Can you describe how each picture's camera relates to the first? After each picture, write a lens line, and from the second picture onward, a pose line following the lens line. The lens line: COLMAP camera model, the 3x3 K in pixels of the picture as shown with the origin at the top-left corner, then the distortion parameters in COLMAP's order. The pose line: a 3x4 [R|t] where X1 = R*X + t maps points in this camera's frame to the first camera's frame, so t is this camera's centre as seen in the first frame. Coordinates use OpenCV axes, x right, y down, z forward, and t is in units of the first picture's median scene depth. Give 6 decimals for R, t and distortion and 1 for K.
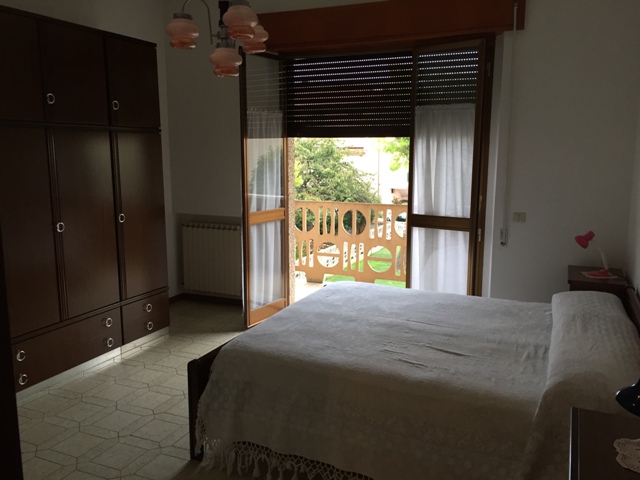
lens RADIAL K [[550.1, 0, 324.1], [0, 550.1, 237.8], [0, 0, 1]] dist [0.095797, -0.135369]
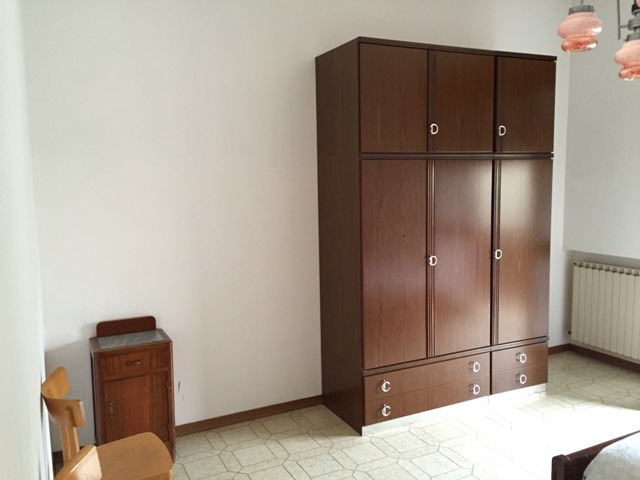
lens RADIAL K [[550.1, 0, 324.1], [0, 550.1, 237.8], [0, 0, 1]] dist [0.095797, -0.135369]
pose [[0.768480, 0.056235, -0.637398, -0.009292], [-0.084867, 0.996288, -0.014421, -0.025453], [0.634221, 0.065176, 0.770400, 0.126286]]
